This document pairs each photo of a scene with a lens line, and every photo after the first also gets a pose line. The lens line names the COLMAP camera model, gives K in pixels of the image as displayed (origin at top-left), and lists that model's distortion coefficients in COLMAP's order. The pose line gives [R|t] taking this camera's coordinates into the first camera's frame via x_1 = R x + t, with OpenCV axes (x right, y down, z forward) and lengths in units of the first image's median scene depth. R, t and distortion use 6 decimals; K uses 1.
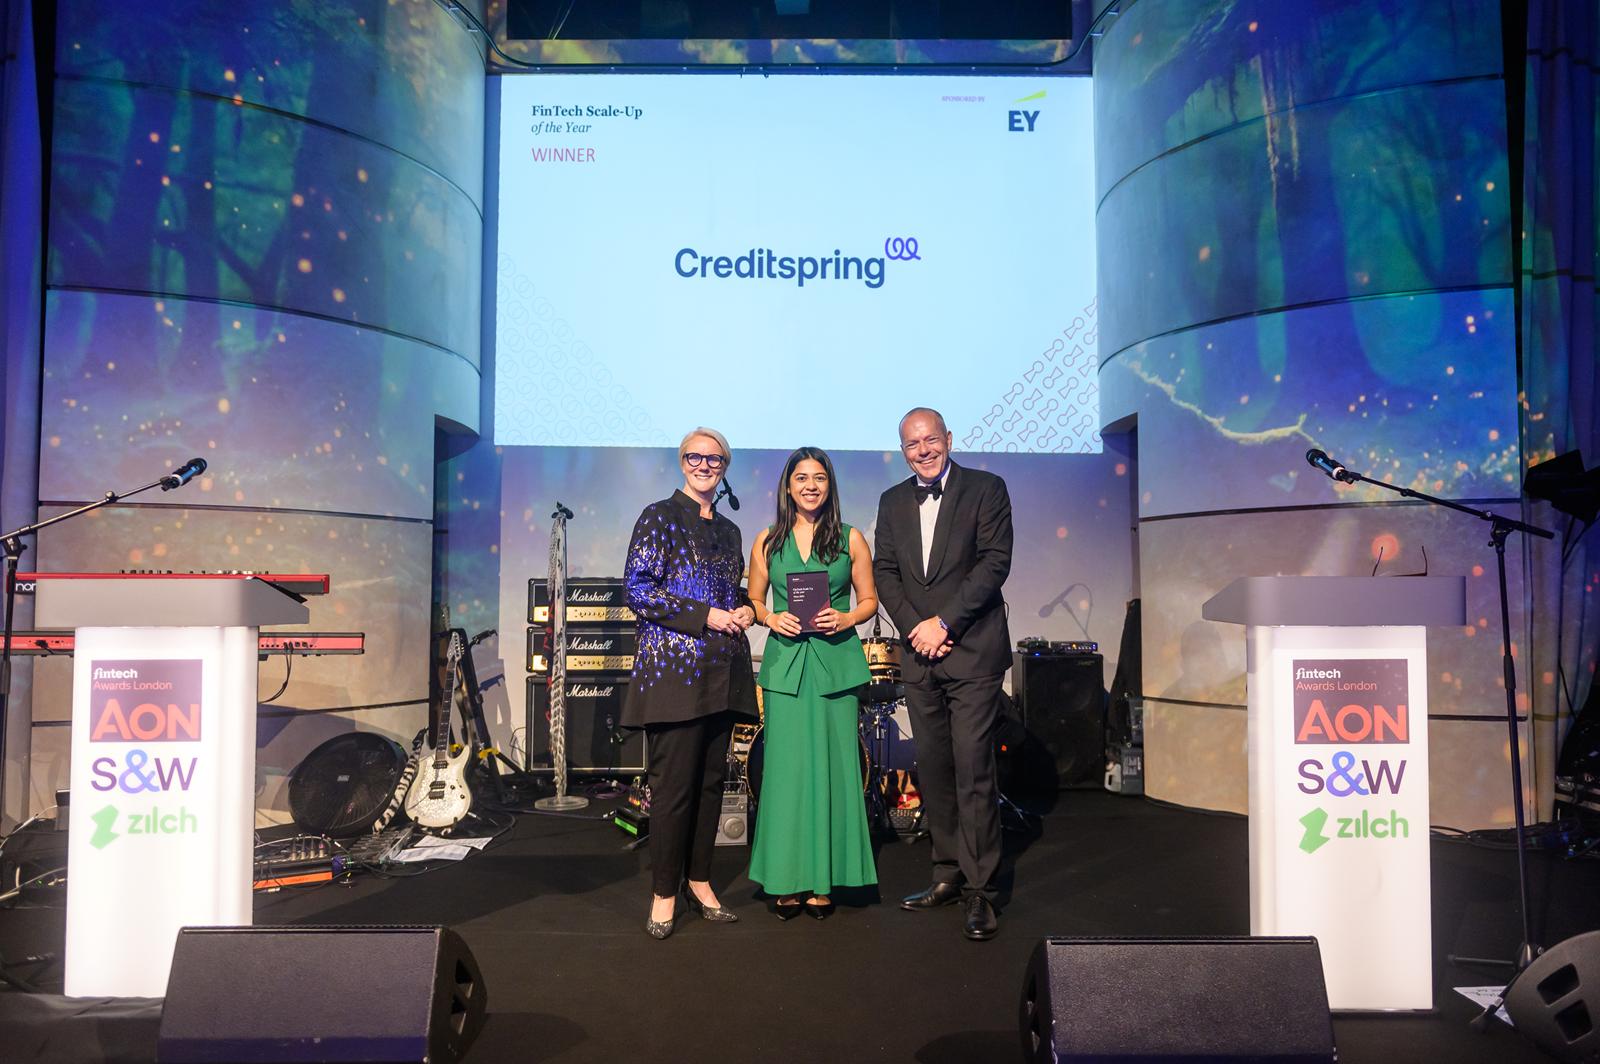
lens RADIAL K [[1134.3, 0, 819.6], [0, 1134.3, 539.2], [0, 0, 1]] dist [-0.001883, -0.006420]
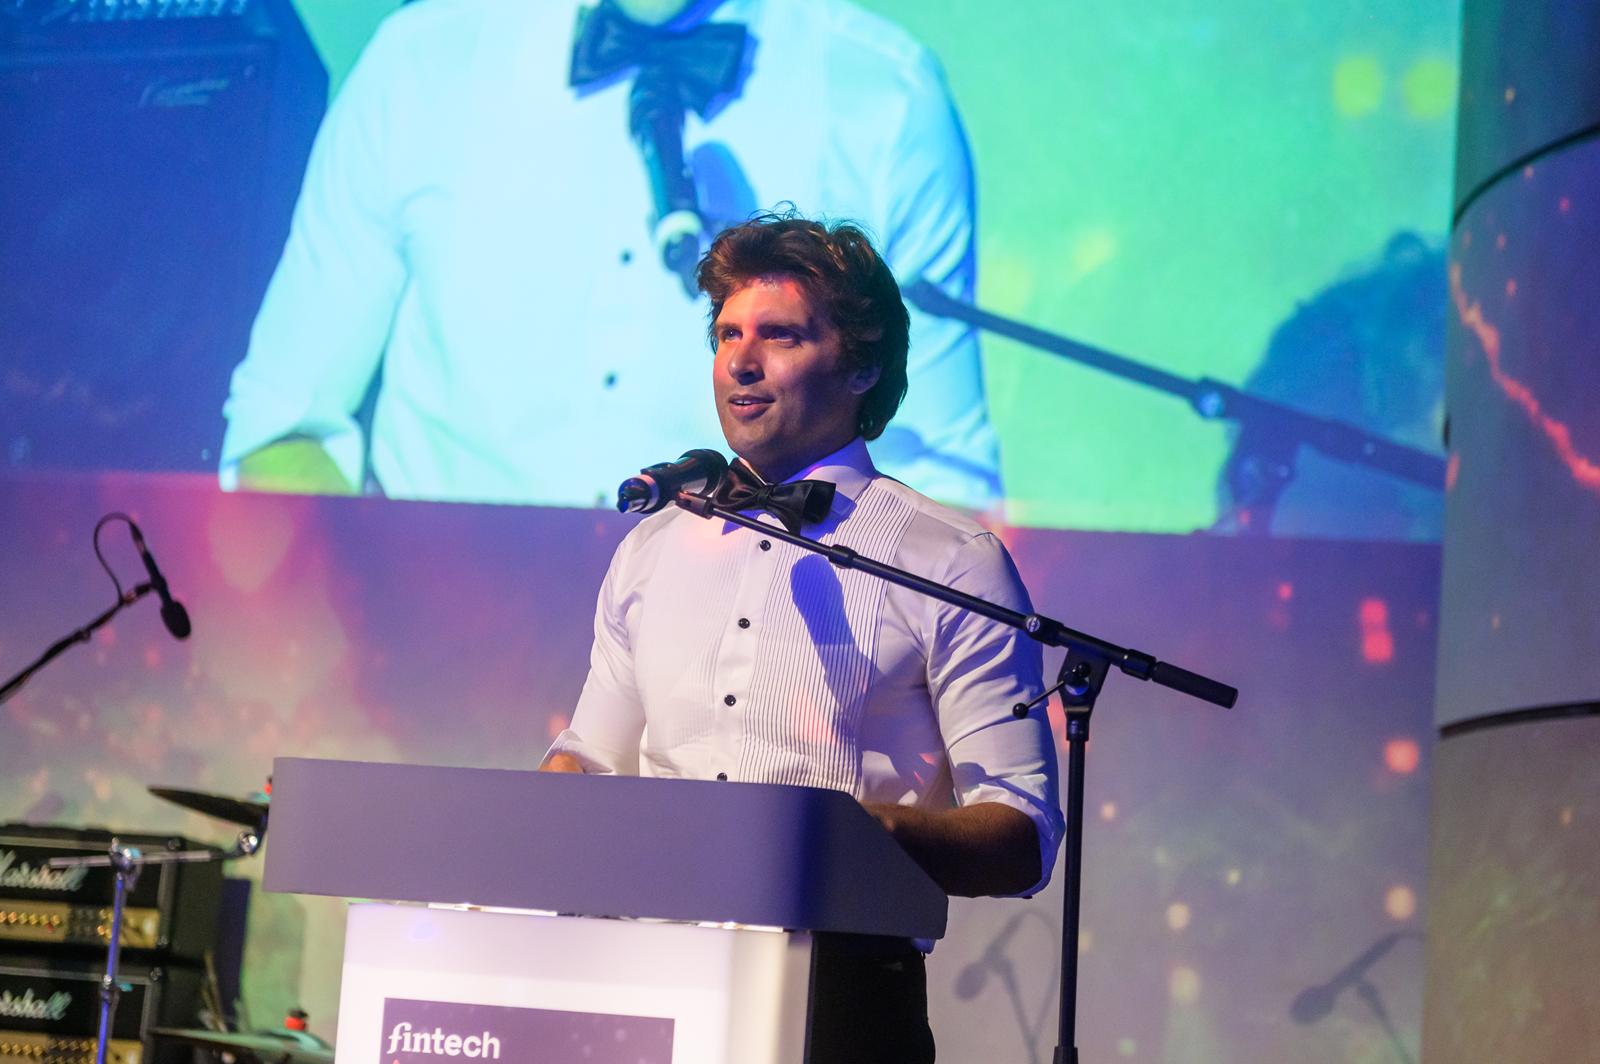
lens RADIAL K [[3366.0, 0, 795.0], [0, 3366.0, 499.3], [0, 0, 1]] dist [0.008514, -0.029052]
pose [[0.948864, 0.027367, -0.314497, 0.453109], [-0.060774, 0.993436, -0.096911, 0.023419], [0.309781, 0.111069, 0.944299, 0.008167]]
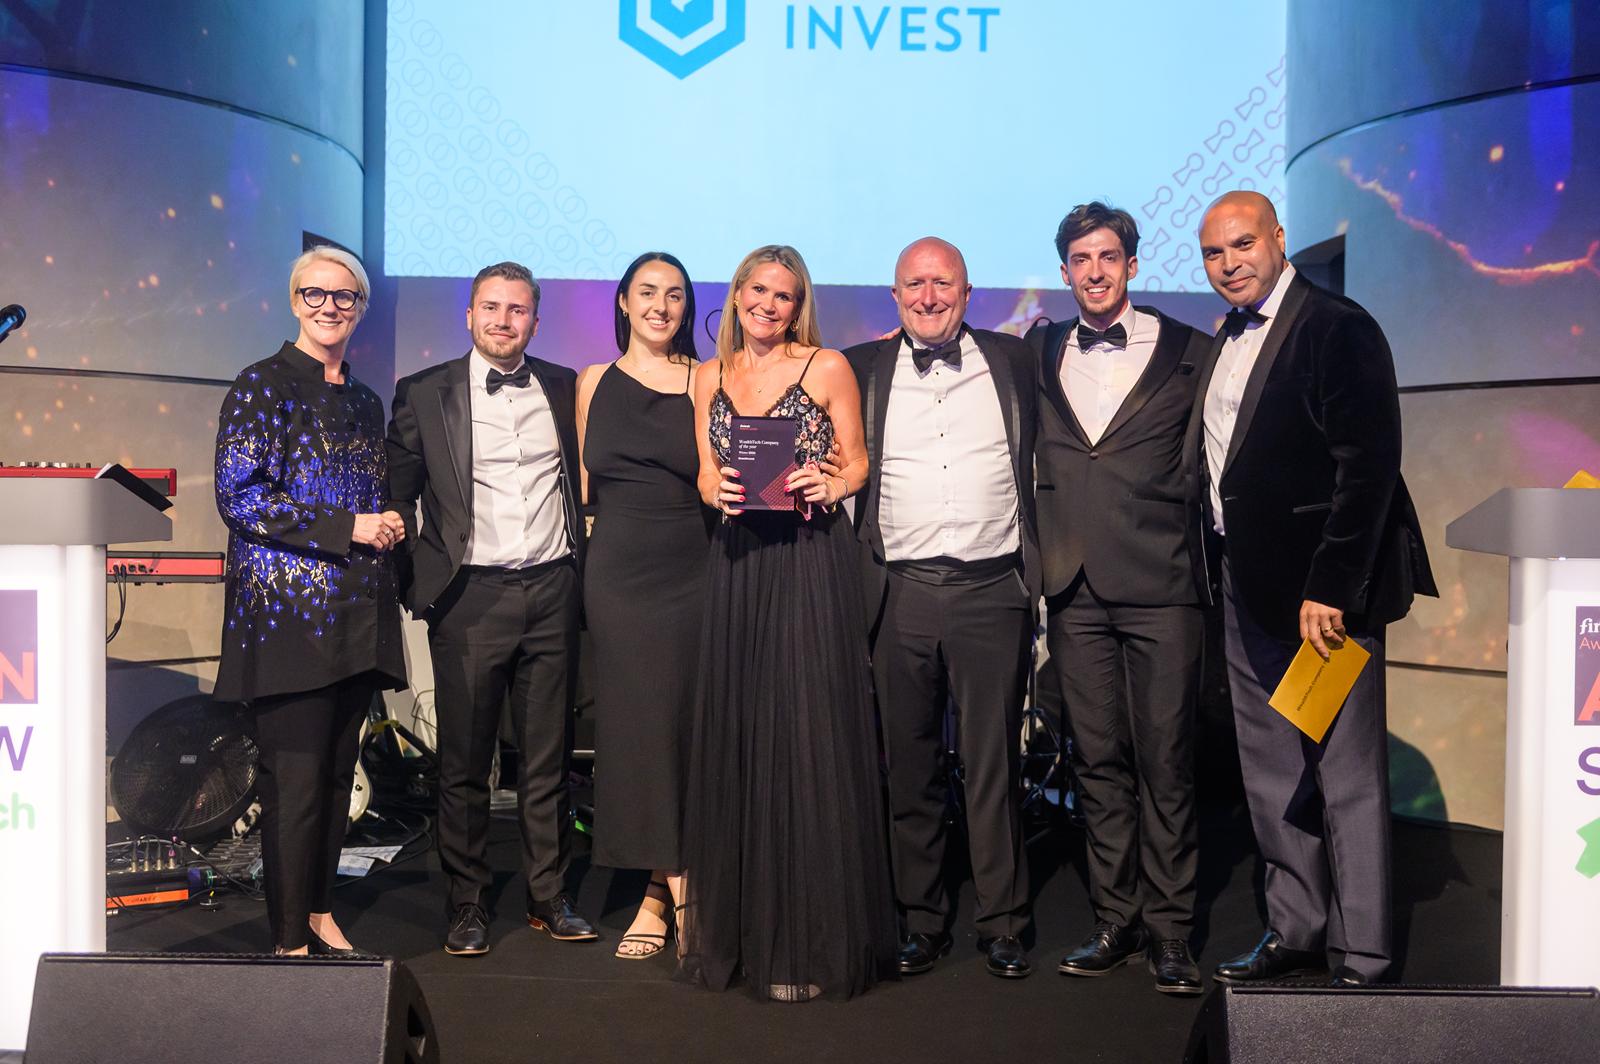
lens RADIAL K [[1728.4, 0, 793.6], [0, 1728.4, 522.1], [0, 0, 1]] dist [-0.010098, -0.022216]
pose [[0.999697, 0.009265, -0.022787, -0.022827], [-0.007780, 0.997894, 0.064394, -0.005660], [0.023335, -0.064198, 0.997664, -0.038528]]
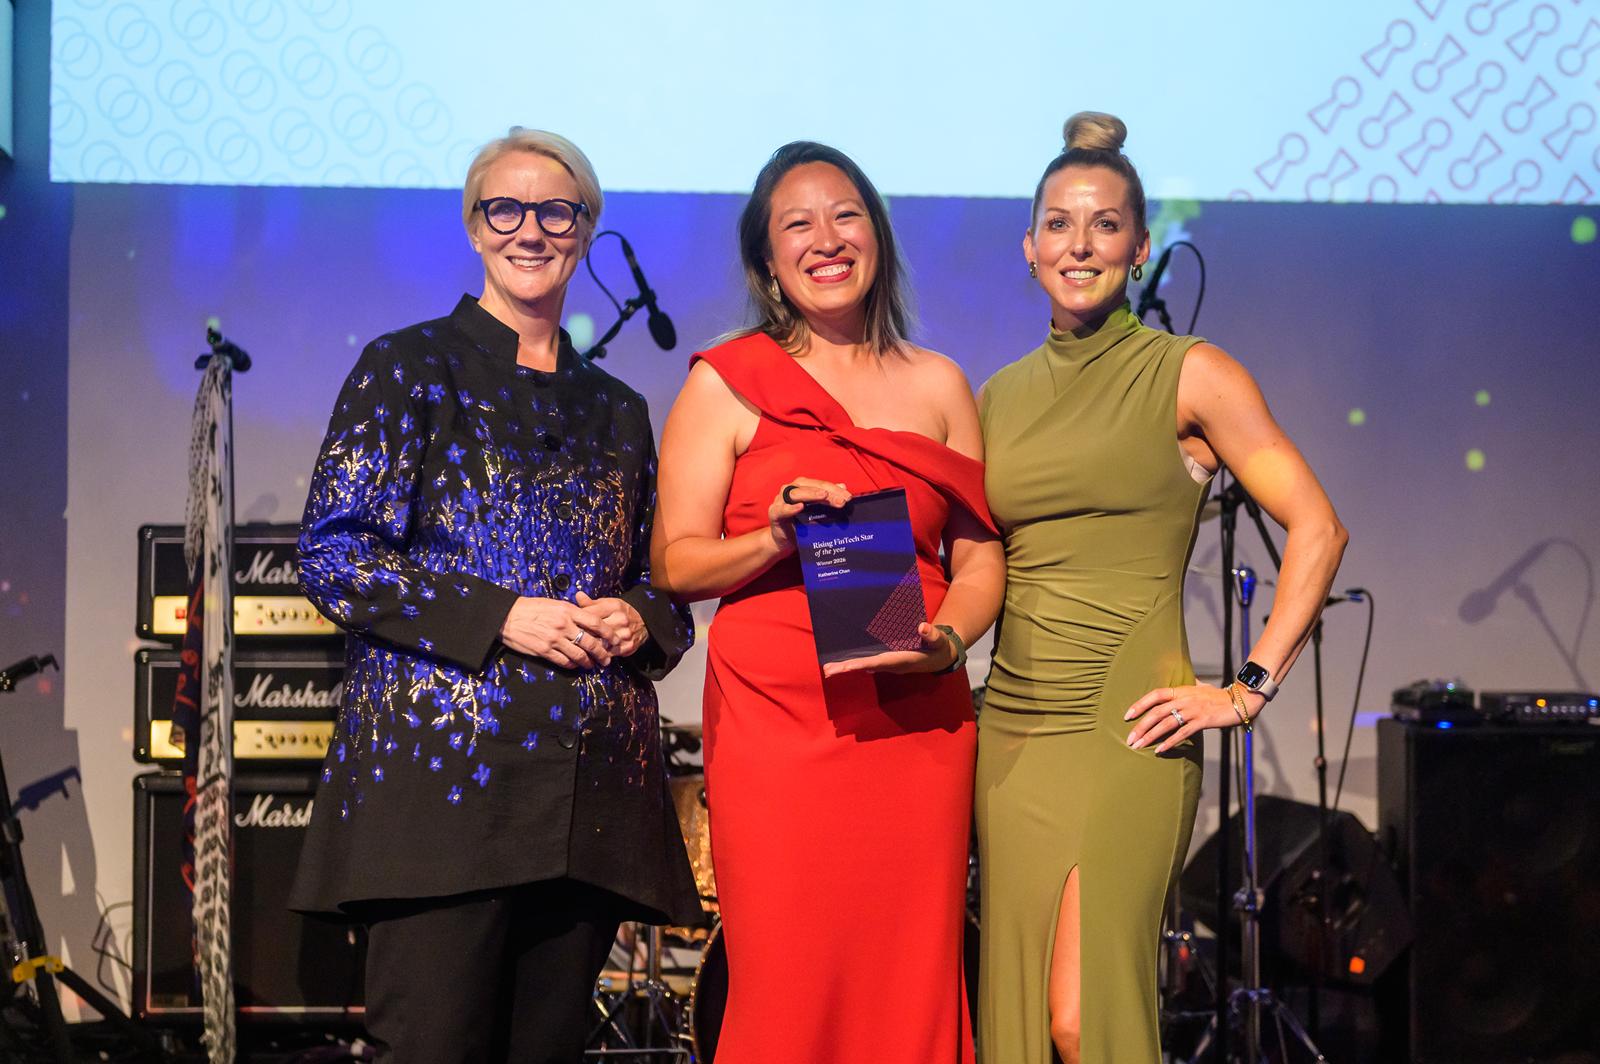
lens RADIAL K [[2857.2, 0, 824.3], [0, 2857.2, 517.6], [0, 0, 1]] dist [0.005399, 0.196783]
pose [[0.999730, 0.003269, -0.022994, 0.002544], [-0.002519, 0.999466, 0.032593, -0.000245], [0.023088, -0.032526, 0.999204, 0.024381]]
